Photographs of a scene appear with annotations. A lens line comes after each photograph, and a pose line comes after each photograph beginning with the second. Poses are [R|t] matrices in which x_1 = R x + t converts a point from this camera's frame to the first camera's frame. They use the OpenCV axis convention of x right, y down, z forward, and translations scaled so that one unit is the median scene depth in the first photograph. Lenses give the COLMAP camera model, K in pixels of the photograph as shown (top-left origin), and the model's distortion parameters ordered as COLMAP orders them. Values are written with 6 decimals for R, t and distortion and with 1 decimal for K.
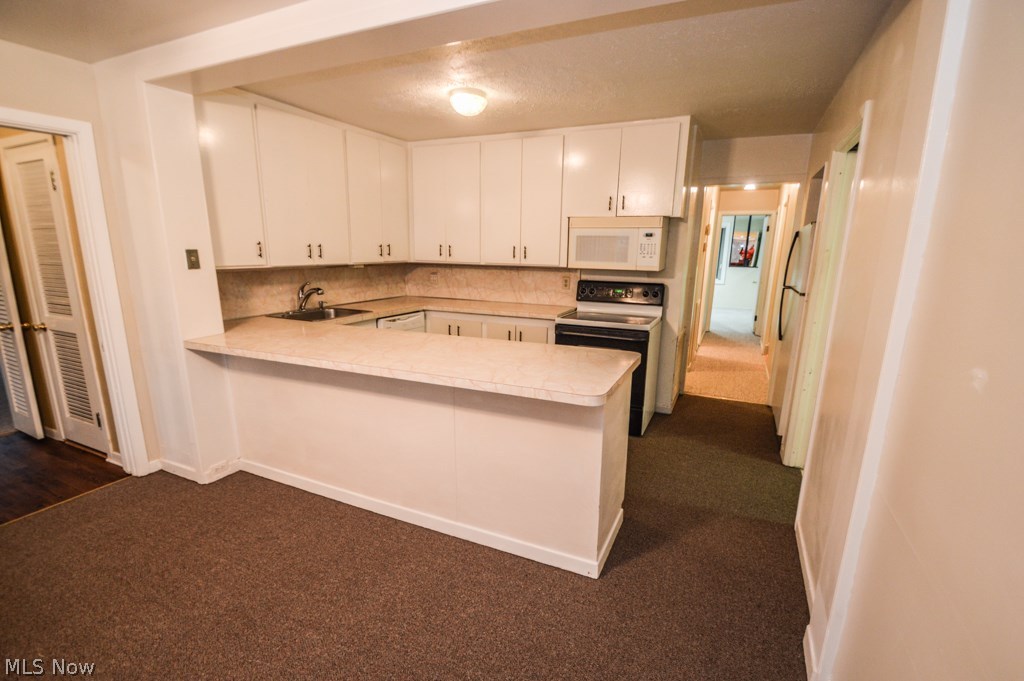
lens RADIAL K [[478.7, 0, 513.0], [0, 478.7, 357.7], [0, 0, 1]] dist [-0.000555, -0.000483]
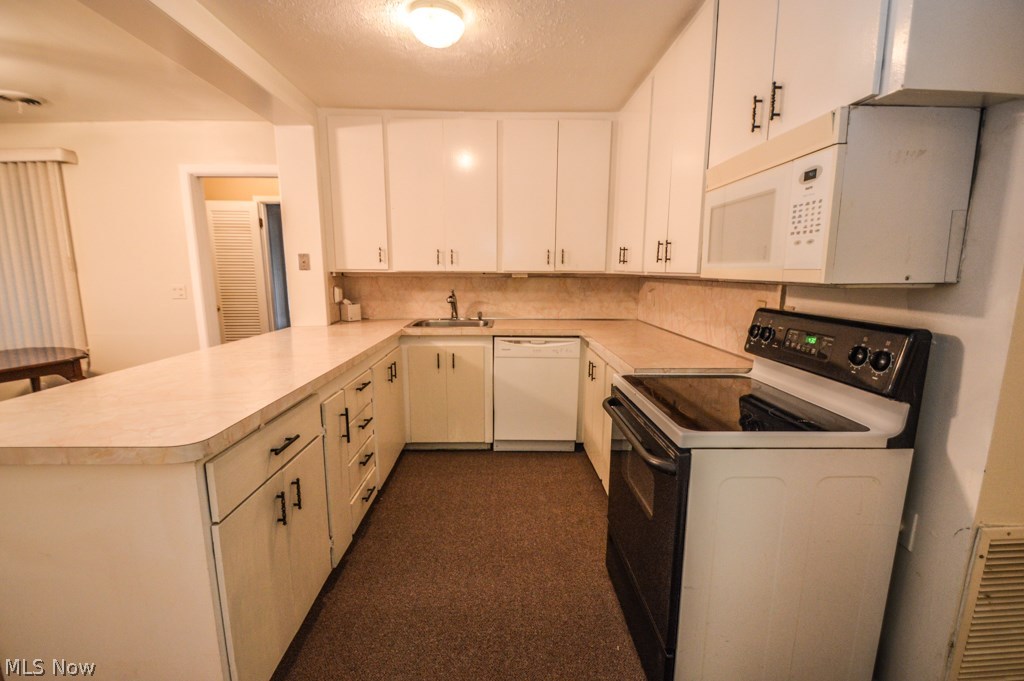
lens RADIAL K [[478.7, 0, 513.0], [0, 478.7, 357.7], [0, 0, 1]] dist [-0.000555, -0.000483]
pose [[0.445308, 0.151136, -0.882530, 0.443224], [-0.202188, 0.977166, 0.065322, -0.099417], [0.872250, 0.149348, 0.465698, 0.603171]]
